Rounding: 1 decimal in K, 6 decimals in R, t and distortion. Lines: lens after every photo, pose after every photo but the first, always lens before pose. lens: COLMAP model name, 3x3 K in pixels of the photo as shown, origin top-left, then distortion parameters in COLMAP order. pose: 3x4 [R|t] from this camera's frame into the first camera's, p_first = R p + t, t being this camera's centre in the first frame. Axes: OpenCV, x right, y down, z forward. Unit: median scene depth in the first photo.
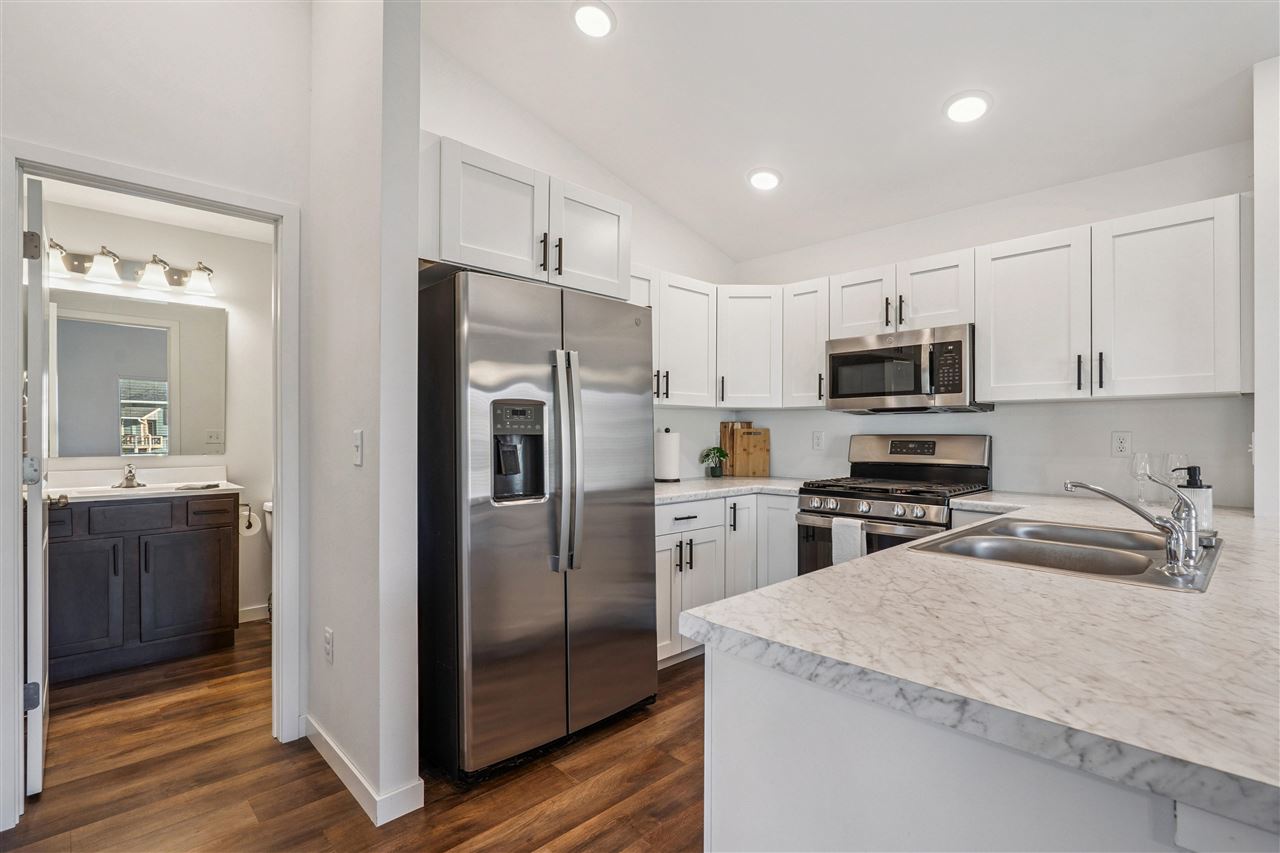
lens RADIAL K [[603.3, 0, 631.8], [0, 603.3, 428.7], [0, 0, 1]] dist [-0.013353, 0.003185]
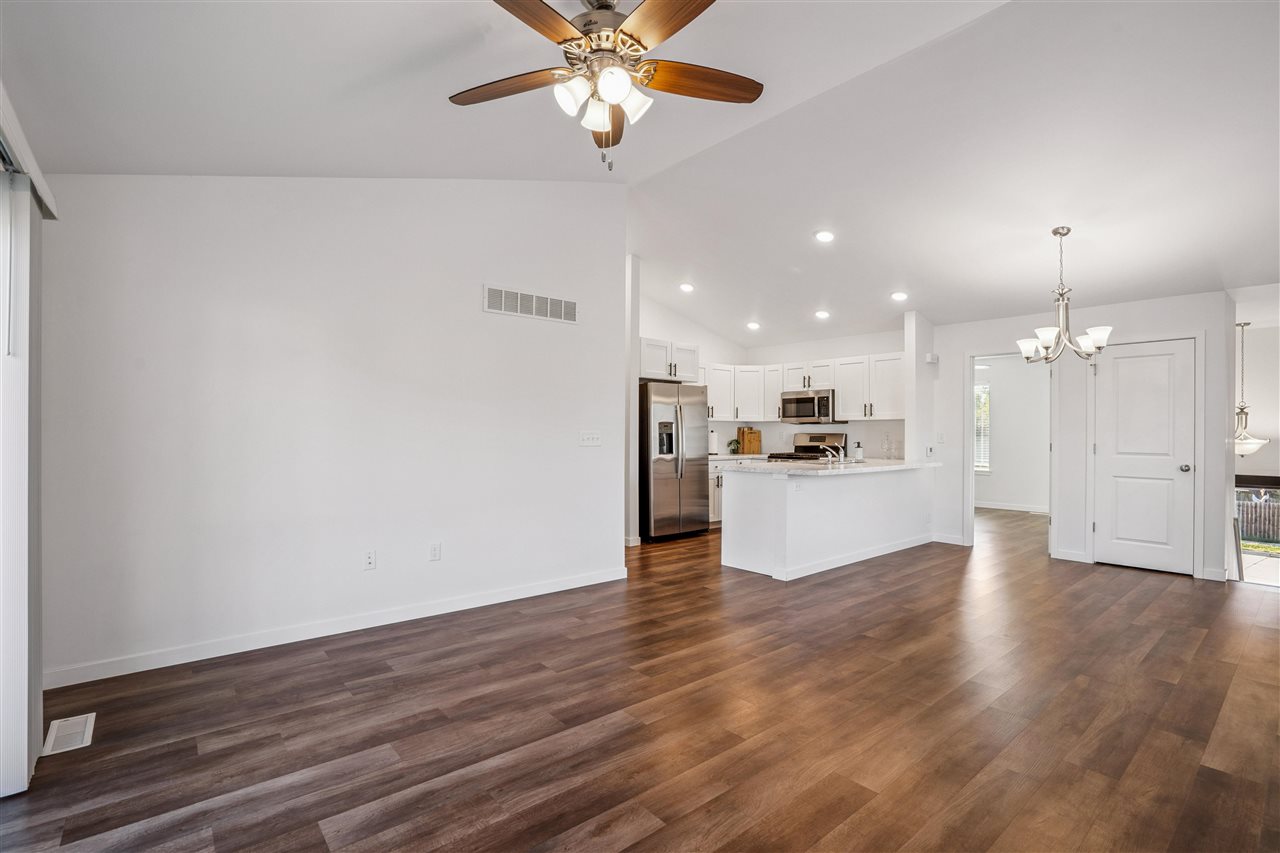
lens RADIAL K [[603.3, 0, 650.4], [0, 603.3, 426.8], [0, 0, 1]] dist [-0.013353, 0.003185]
pose [[0.999443, -0.000783, -0.033371, -0.110834], [0.000685, 0.999995, -0.002962, -0.009483], [0.033373, 0.002938, 0.999439, -1.439820]]
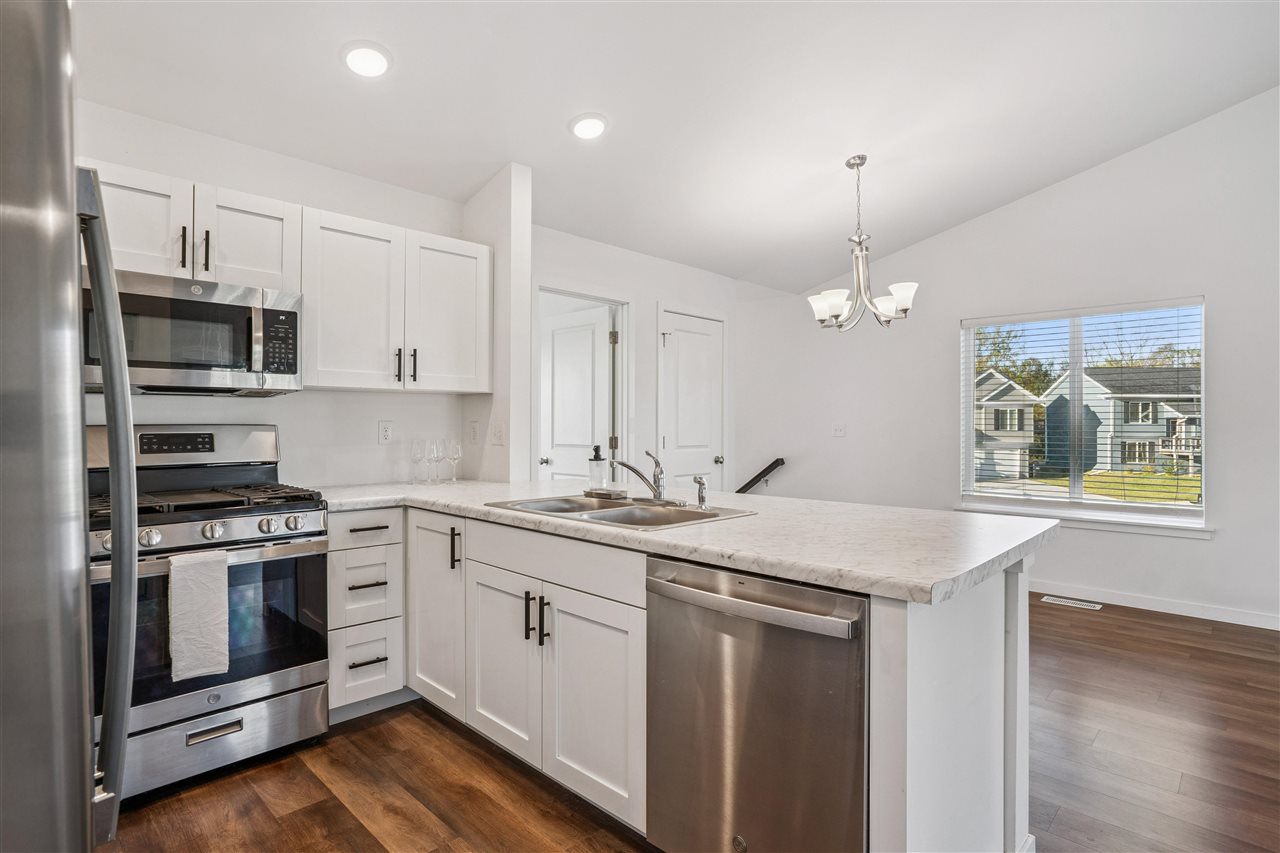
lens RADIAL K [[655.0, 0, 635.9], [0, 655.0, 427.4], [0, 0, 1]] dist [-0.015509, 0.000955]
pose [[-0.060357, -0.009868, 0.998128, -0.355234], [-0.006923, 0.999931, 0.009467, 0.002027], [-0.998153, -0.006338, -0.060421, 0.531399]]
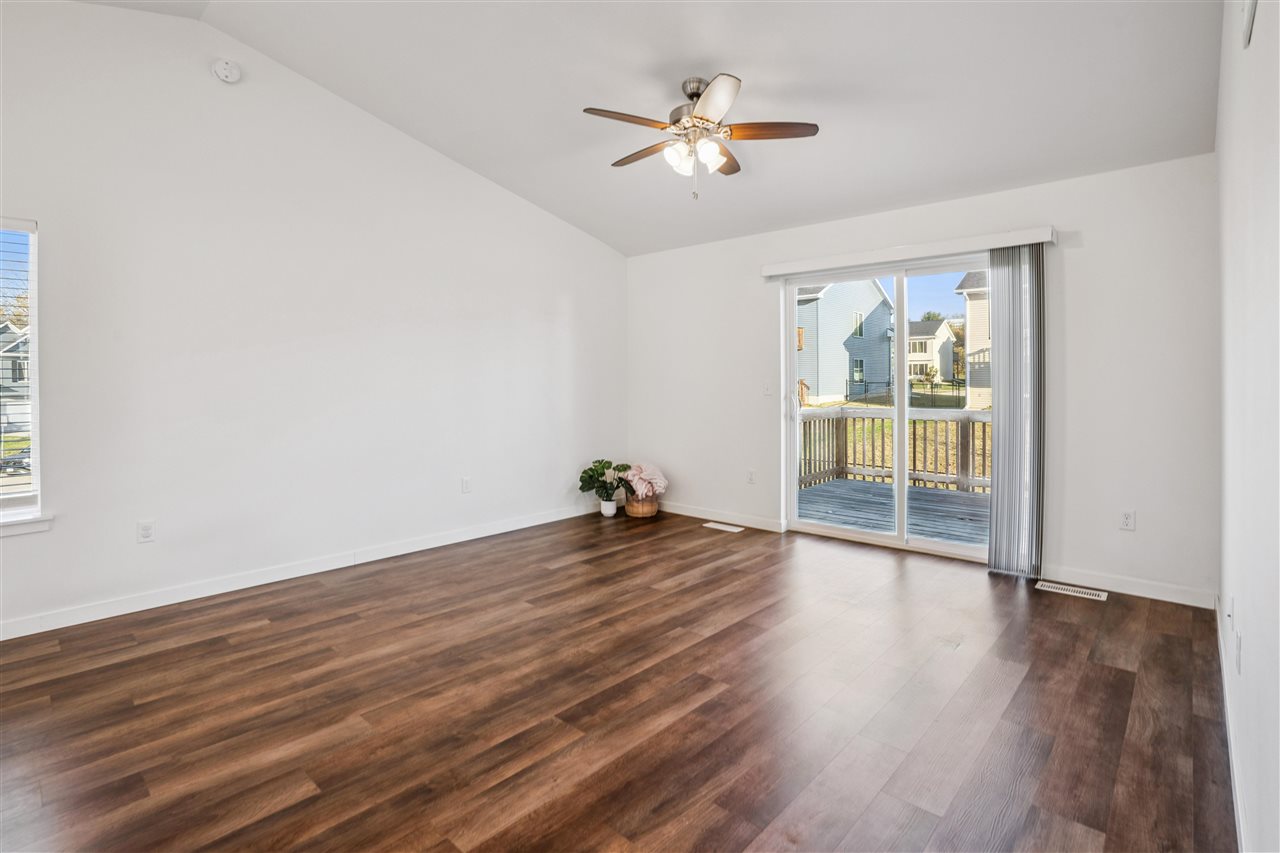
lens RADIAL K [[603.3, 0, 631.8], [0, 603.3, 383.4], [0, 0, 1]] dist [-0.013353, 0.003185]
pose [[-0.997288, 0.001659, -0.073584, 0.001967], [0.001509, 0.999997, 0.002106, -0.002810], [0.073587, 0.001989, -0.997287, 0.325843]]
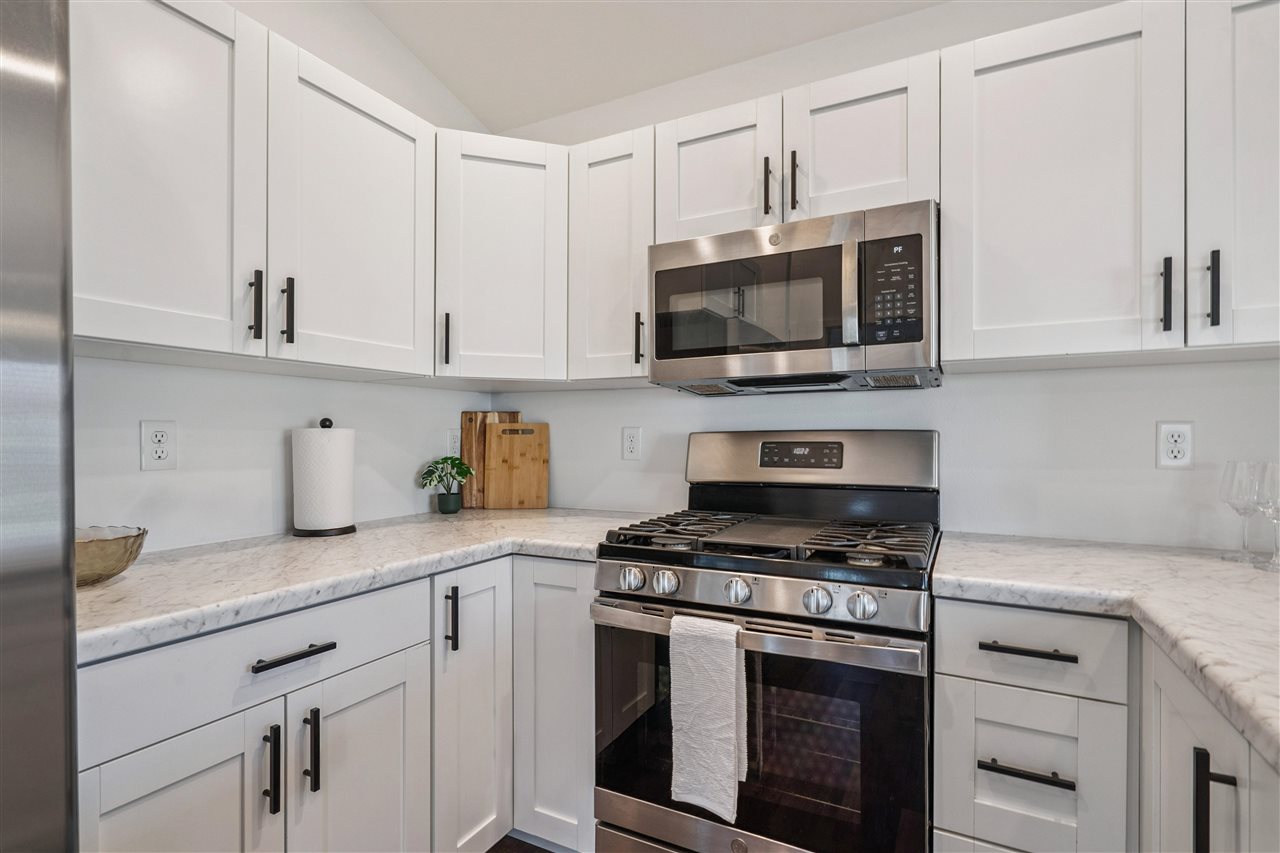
lens RADIAL K [[603.3, 0, 646.7], [0, 603.3, 435.0], [0, 0, 1]] dist [-0.013353, 0.003185]
pose [[0.941583, -0.001574, 0.336778, 0.161062], [0.001178, 0.999998, 0.001378, 0.013637], [-0.336780, -0.000901, 0.941583, 0.564253]]
